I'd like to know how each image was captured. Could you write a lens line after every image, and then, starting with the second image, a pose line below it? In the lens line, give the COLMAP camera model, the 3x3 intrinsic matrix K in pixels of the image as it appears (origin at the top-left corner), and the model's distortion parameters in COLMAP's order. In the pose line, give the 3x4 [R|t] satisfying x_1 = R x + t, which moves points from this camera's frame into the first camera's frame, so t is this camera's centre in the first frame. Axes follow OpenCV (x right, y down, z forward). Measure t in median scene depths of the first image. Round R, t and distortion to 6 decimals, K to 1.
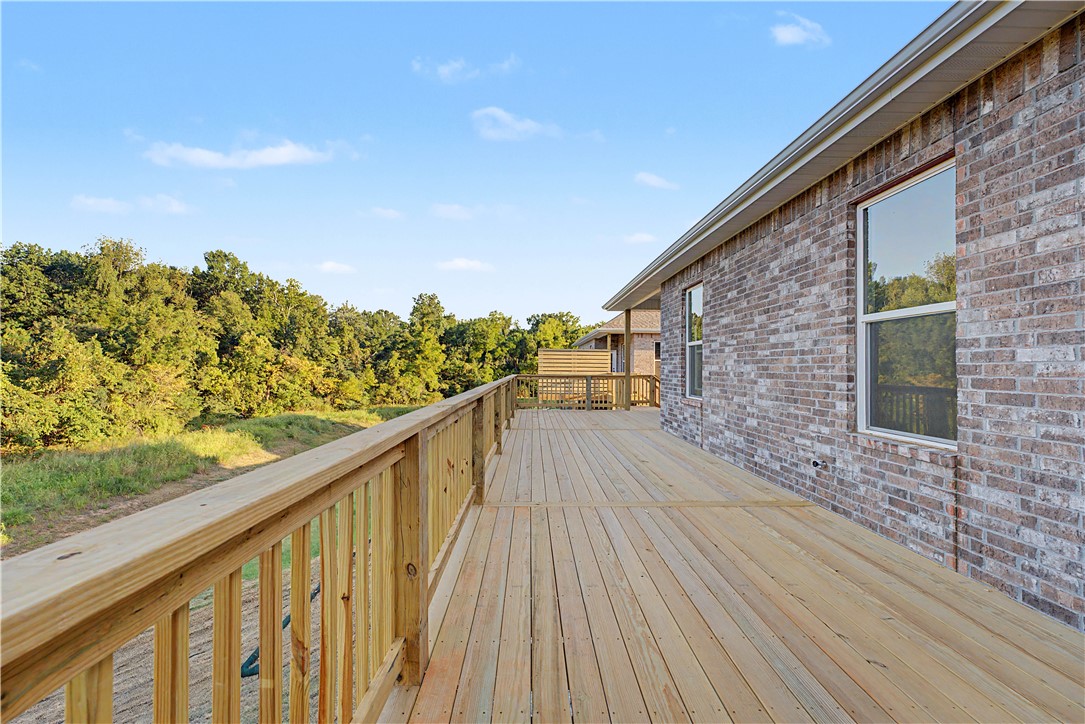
lens RADIAL K [[438.9, 0, 542.5], [0, 438.9, 365.0], [0, 0, 1]] dist [-0.001744, 0.000496]
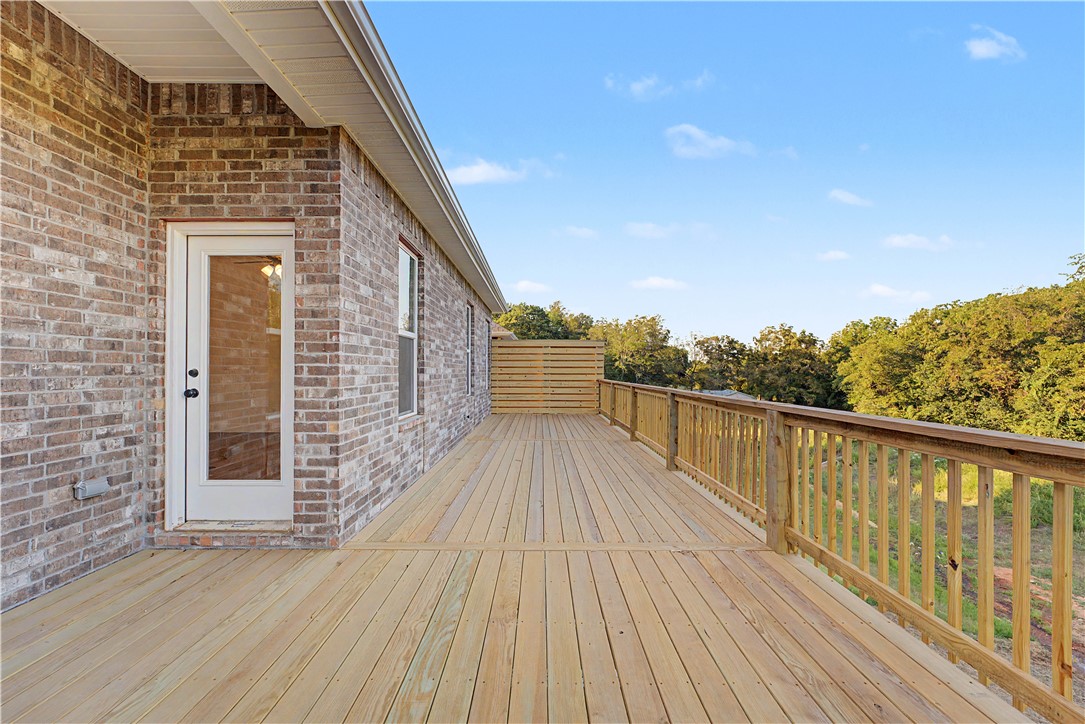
lens RADIAL K [[438.9, 0, 542.2], [0, 438.9, 367.8], [0, 0, 1]] dist [-0.001744, 0.000496]
pose [[-0.999773, -0.000641, 0.021286, 0.152906], [-0.000887, 0.999933, -0.011569, 0.011604], [-0.021277, -0.011585, -0.999706, 1.993140]]
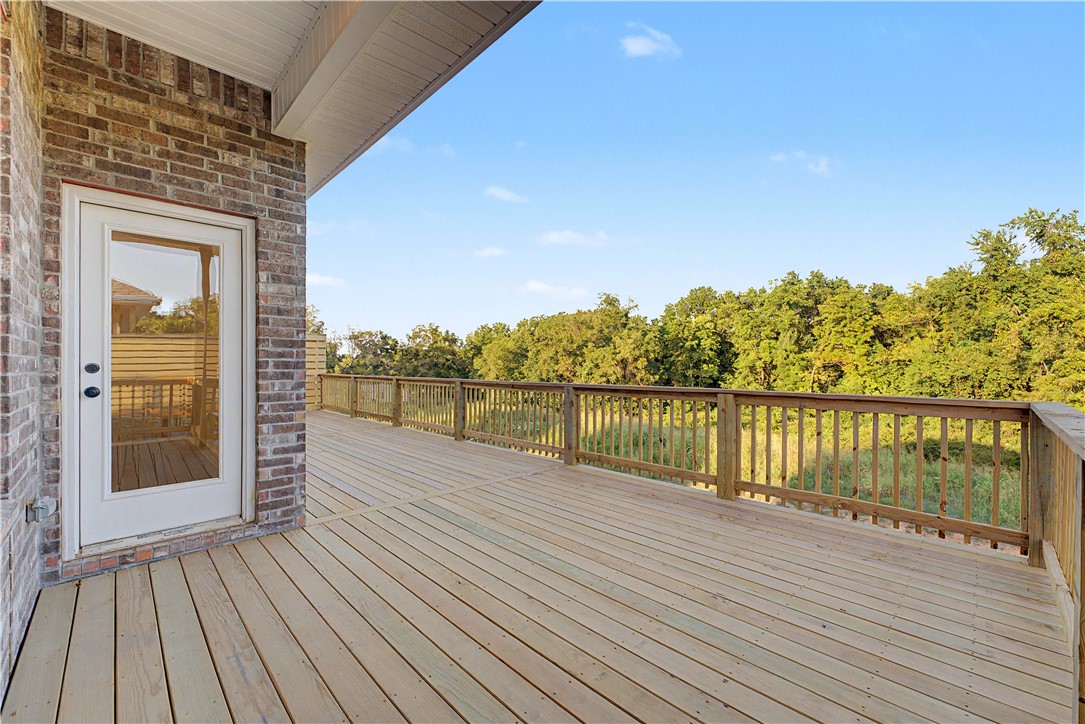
lens RADIAL K [[438.9, 0, 545.2], [0, 438.9, 365.6], [0, 0, 1]] dist [-0.001744, 0.000496]
pose [[-0.730317, 0.001516, -0.683107, 0.558804], [0.004633, 0.999986, -0.002734, 0.012917], [0.683093, -0.005161, -0.730313, 2.110051]]
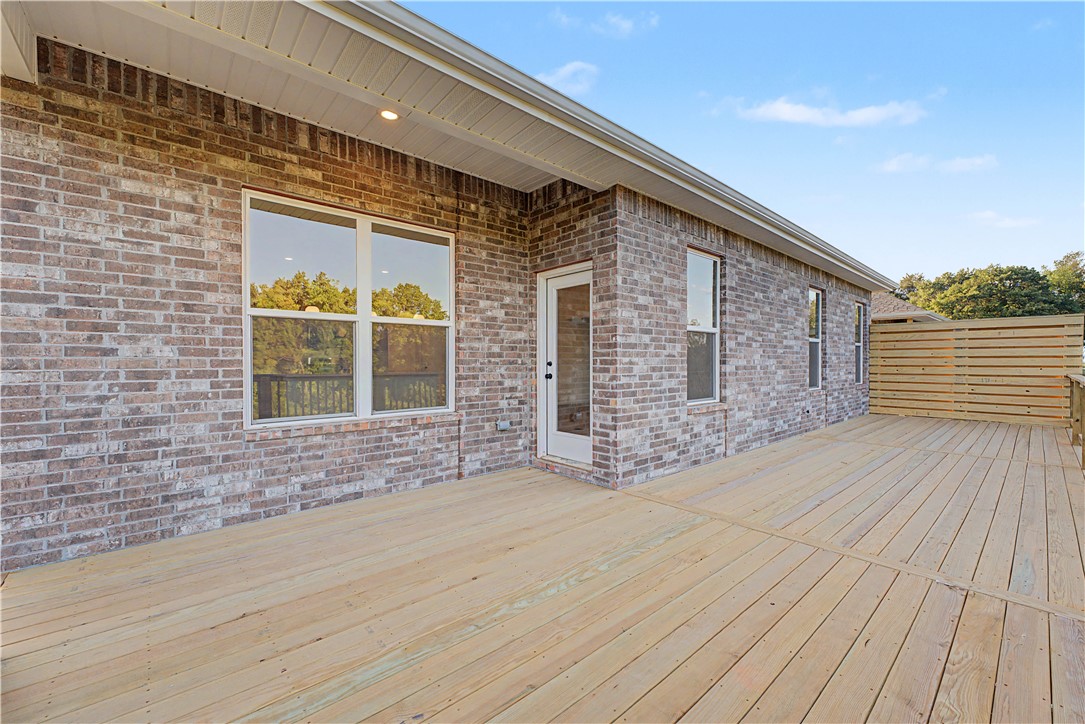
lens RADIAL K [[438.9, 0, 540.8], [0, 438.9, 366.0], [0, 0, 1]] dist [-0.001744, 0.000496]
pose [[-0.639704, -0.005296, 0.768603, -0.064585], [-0.002589, 0.999985, 0.004736, 0.012404], [-0.768617, 0.001039, -0.639709, 2.034435]]
